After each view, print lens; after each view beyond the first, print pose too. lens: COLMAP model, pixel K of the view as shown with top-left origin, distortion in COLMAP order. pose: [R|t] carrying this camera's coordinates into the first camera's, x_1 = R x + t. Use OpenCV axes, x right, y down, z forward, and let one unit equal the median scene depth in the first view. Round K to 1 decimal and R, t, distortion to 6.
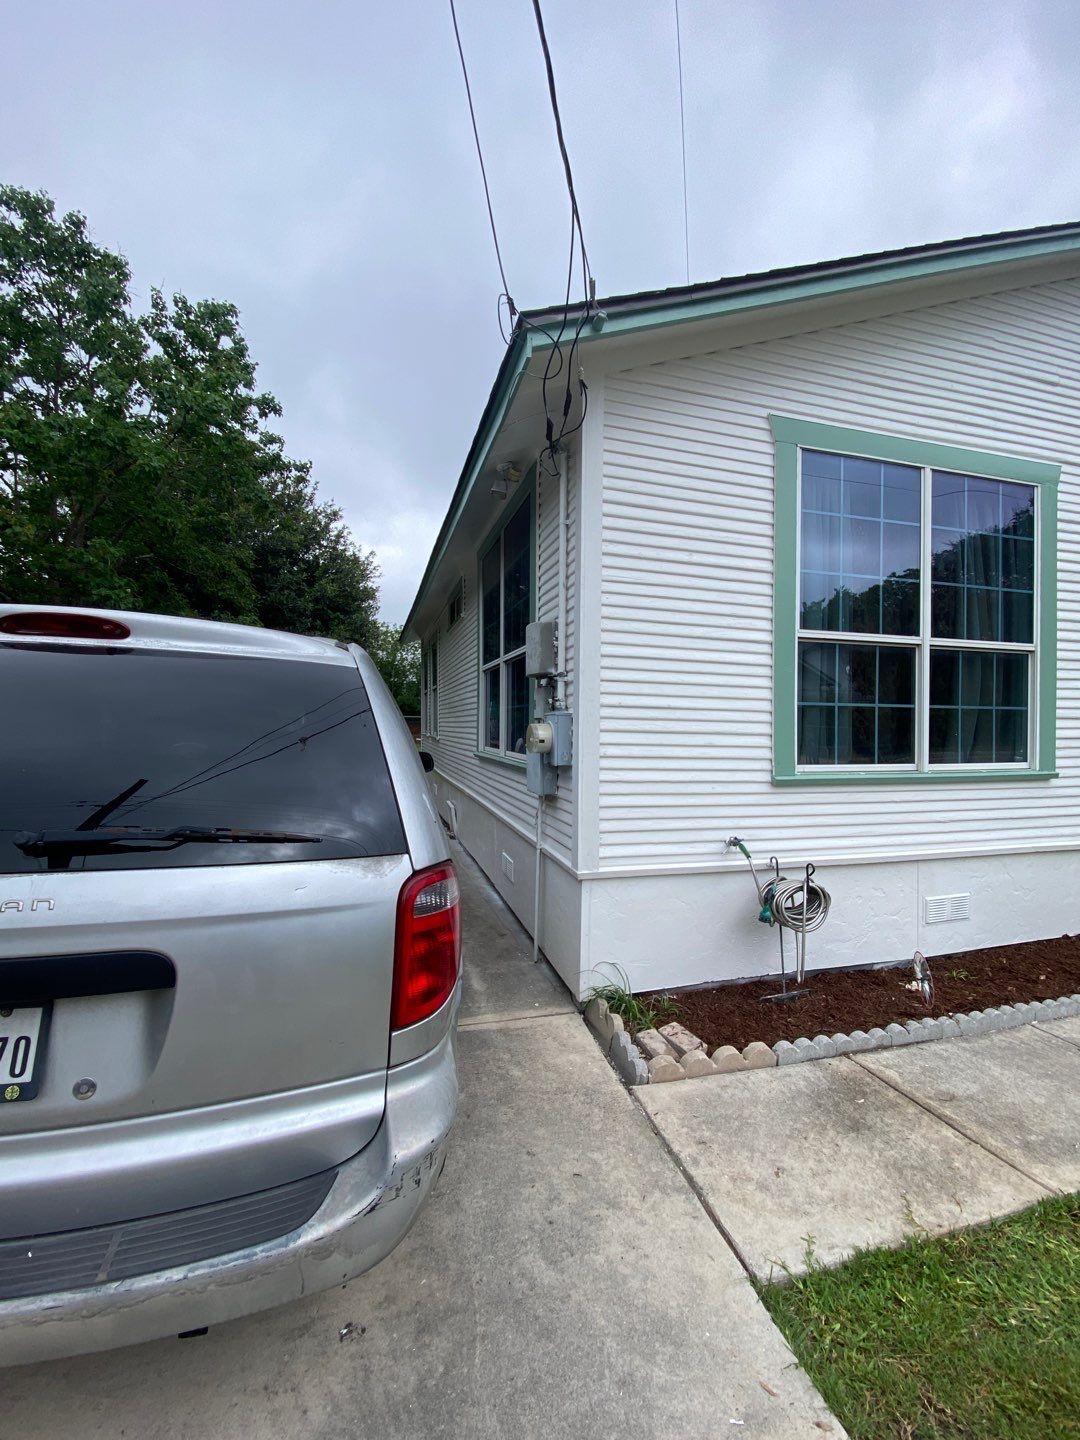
lens RADIAL K [[590.2, 0, 540.0], [0, 590.2, 720.0], [0, 0, 1]] dist [0.017860, -0.019214]
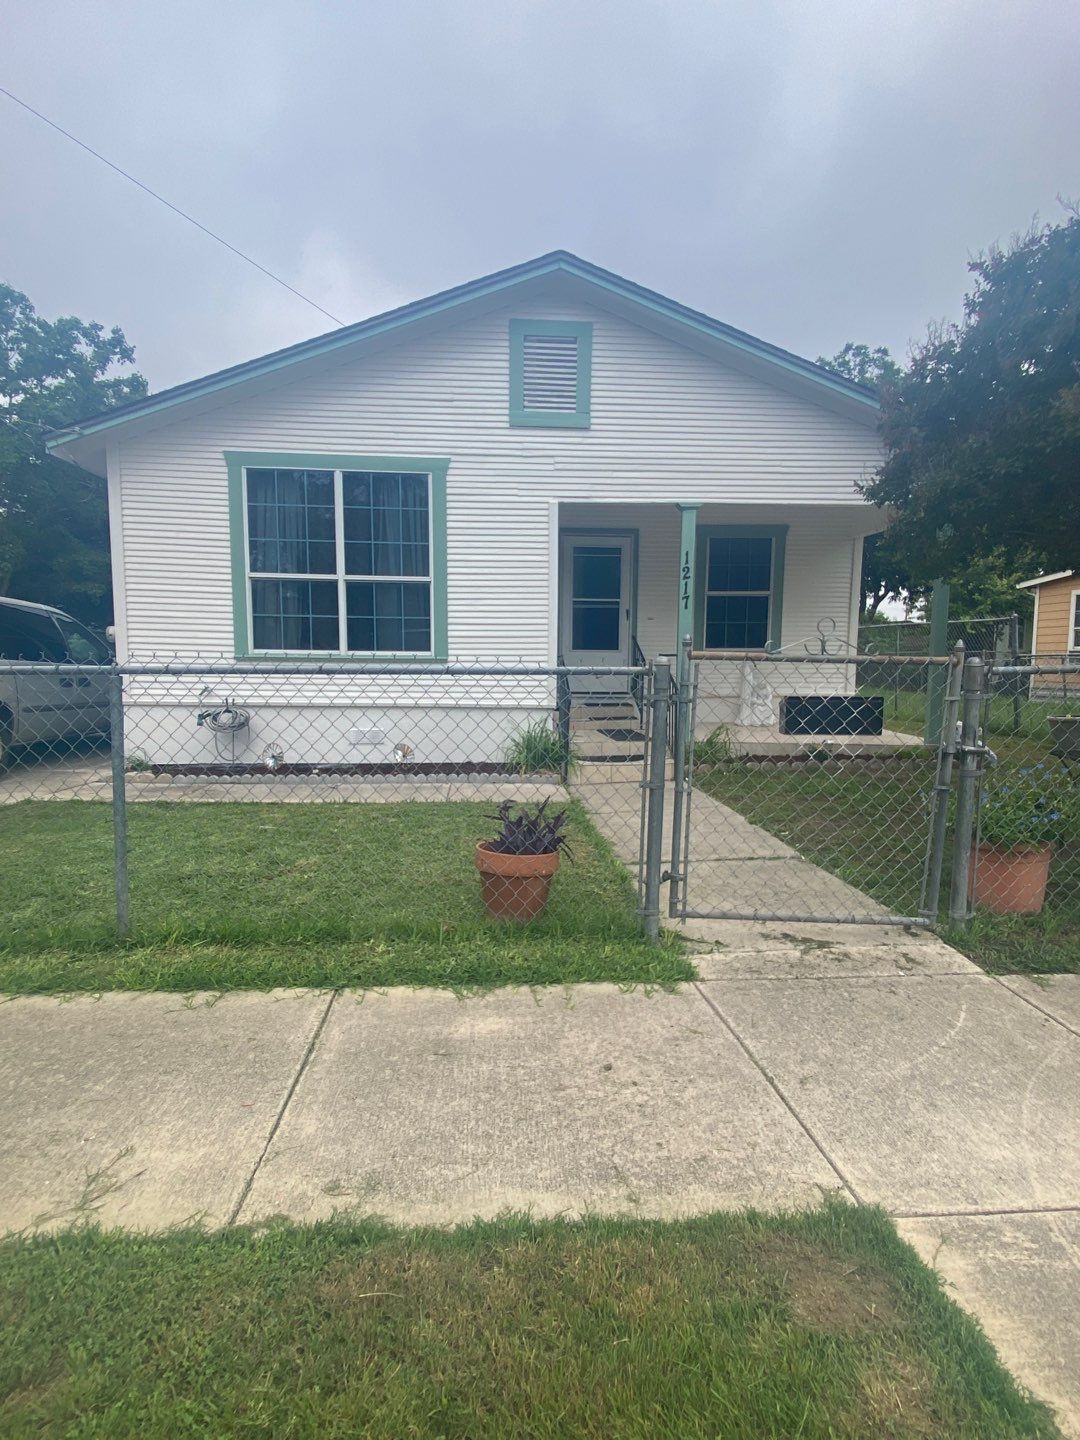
lens RADIAL K [[598.3, 0, 540.0], [0, 598.3, 720.0], [0, 0, 1]] dist [0.016051, -0.018459]
pose [[0.974199, 0.024140, -0.224394, 1.587509], [-0.004277, 0.996059, 0.088588, 0.116675], [0.225648, -0.085343, 0.970463, -0.552741]]
